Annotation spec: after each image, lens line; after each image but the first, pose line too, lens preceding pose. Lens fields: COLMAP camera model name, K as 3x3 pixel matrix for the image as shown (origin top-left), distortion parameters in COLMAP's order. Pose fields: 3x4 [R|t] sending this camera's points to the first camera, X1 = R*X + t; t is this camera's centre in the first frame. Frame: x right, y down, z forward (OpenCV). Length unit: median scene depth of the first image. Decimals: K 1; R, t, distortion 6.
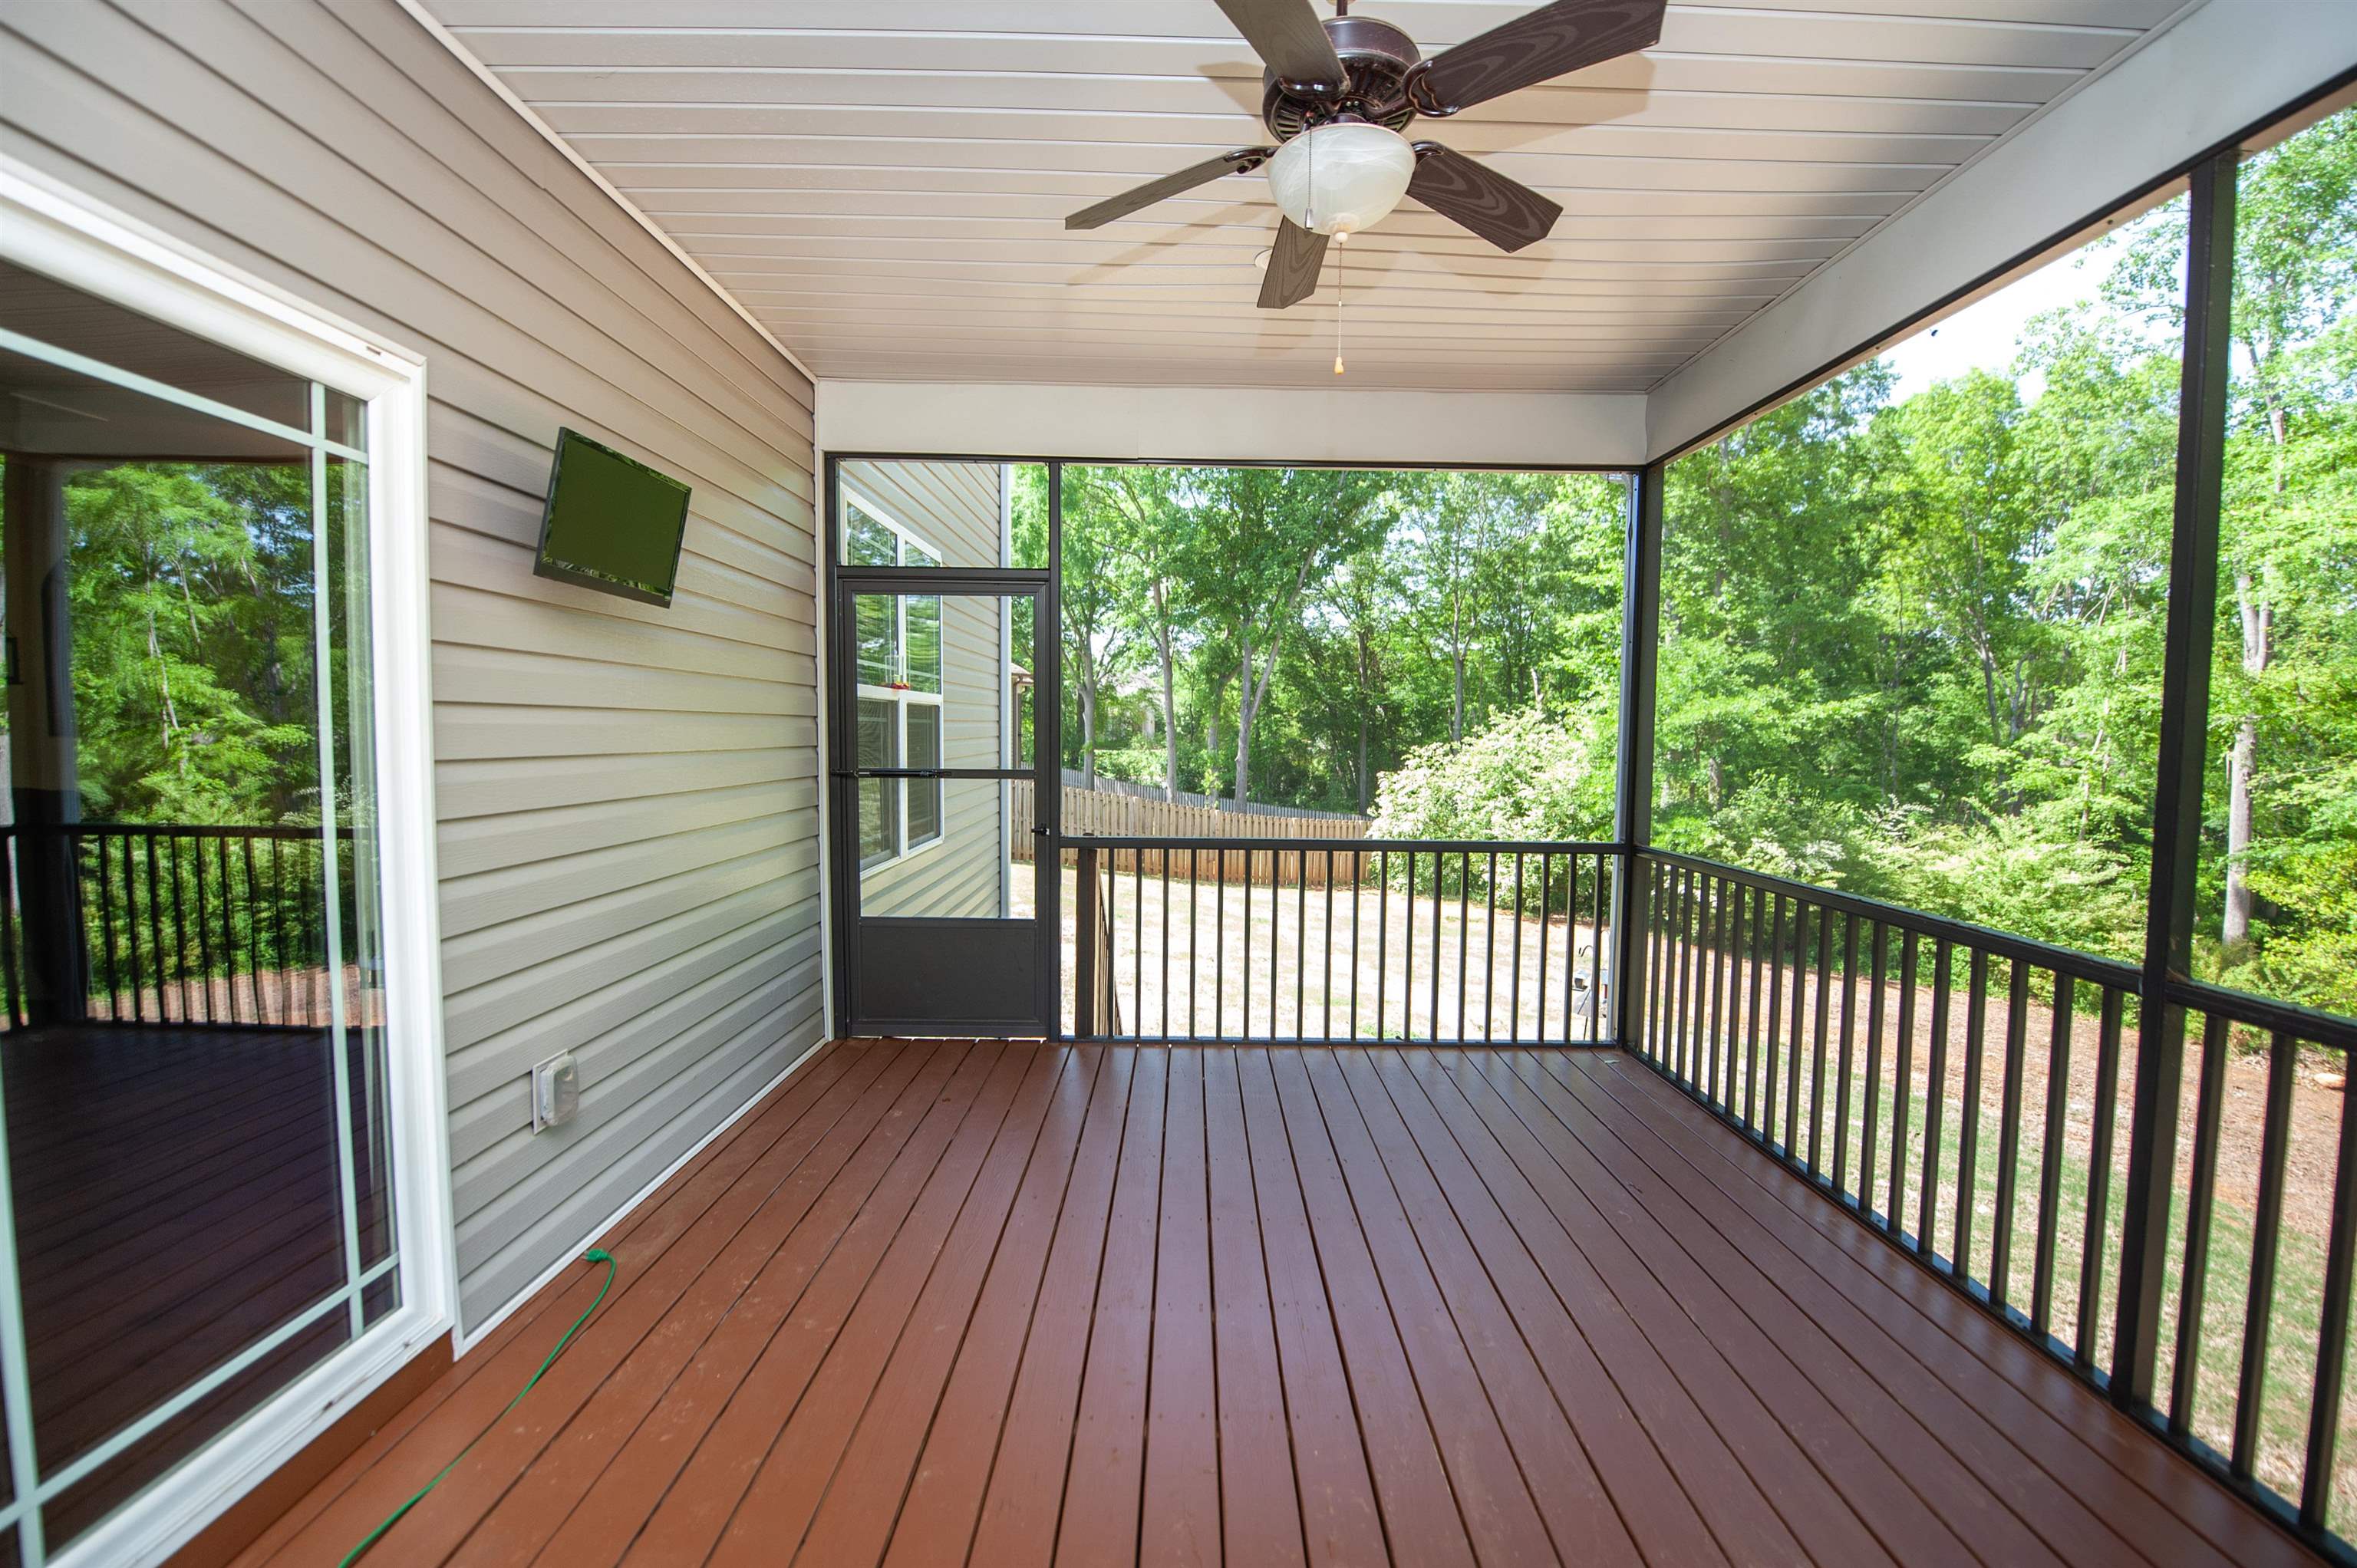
lens RADIAL K [[991.0, 0, 1189.2], [0, 991.0, 790.1], [0, 0, 1]] dist [-0.016818, -0.004500]
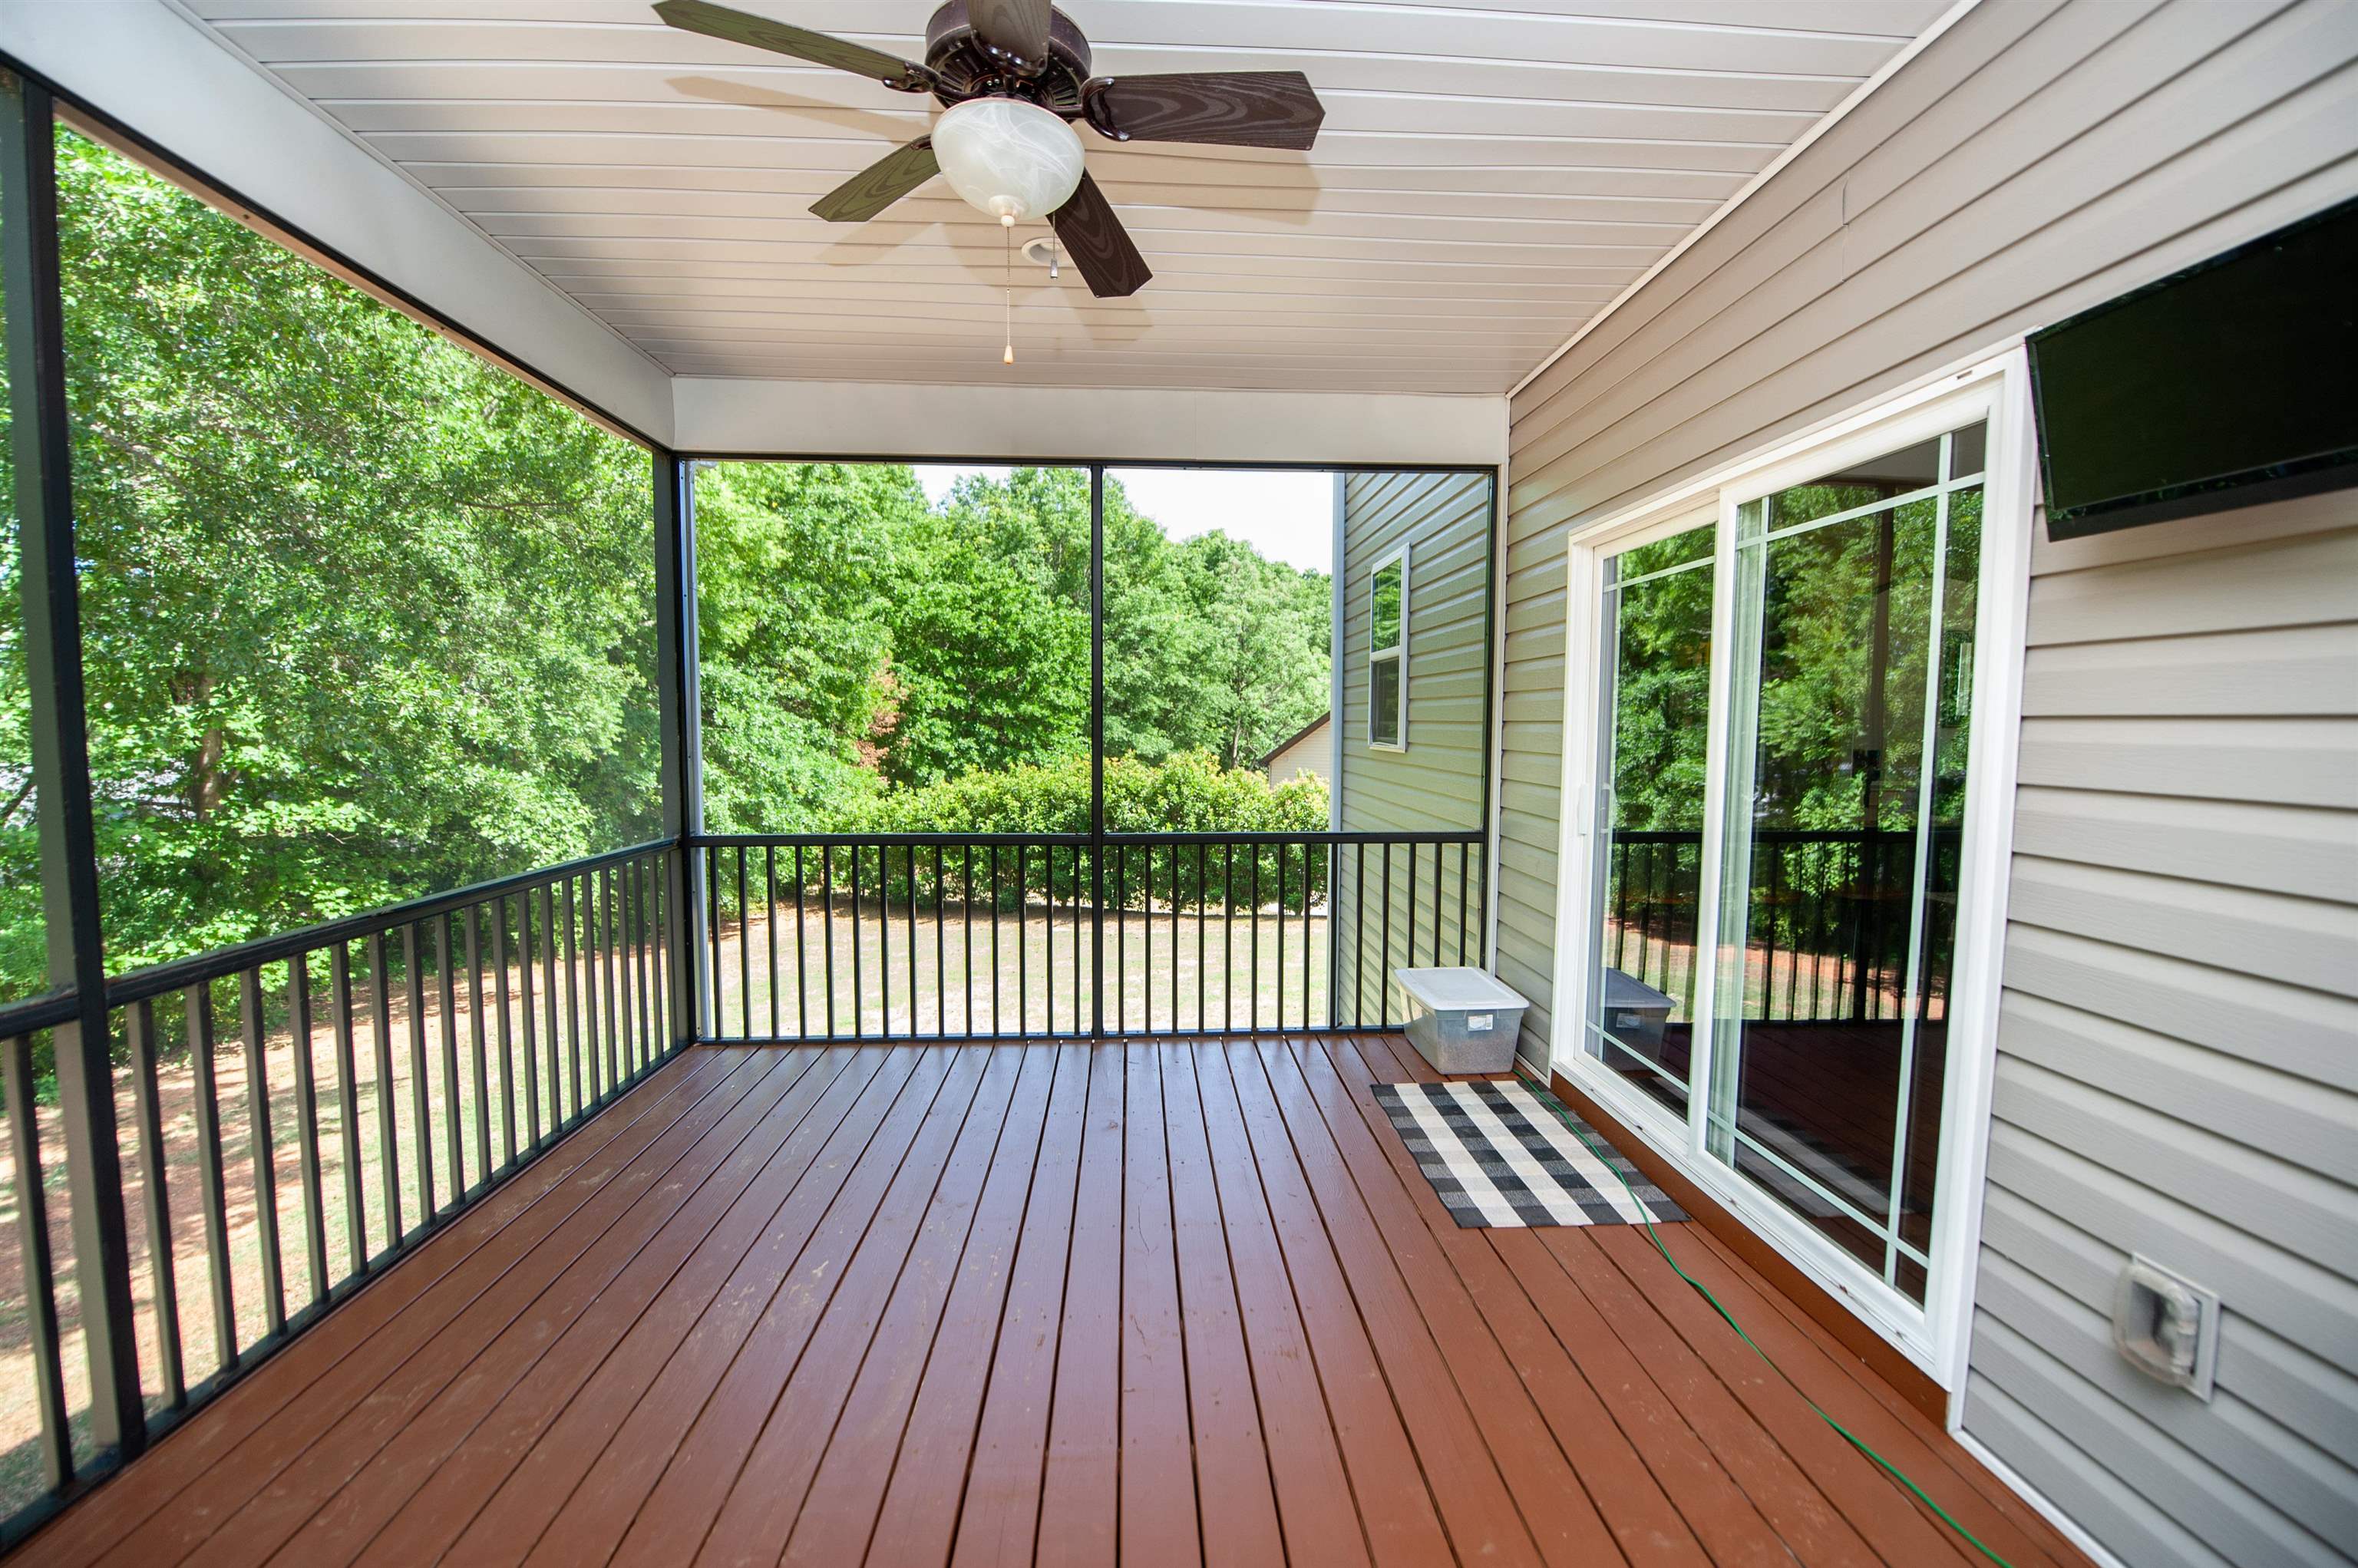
lens RADIAL K [[991.4, 0, 1189.7], [0, 991.4, 790.1], [0, 0, 1]] dist [-0.016818, -0.004500]
pose [[-0.998391, -0.012300, -0.055353, 0.023520], [-0.019263, 0.991706, 0.127076, -0.133013], [0.053331, 0.127937, -0.990347, 1.987873]]
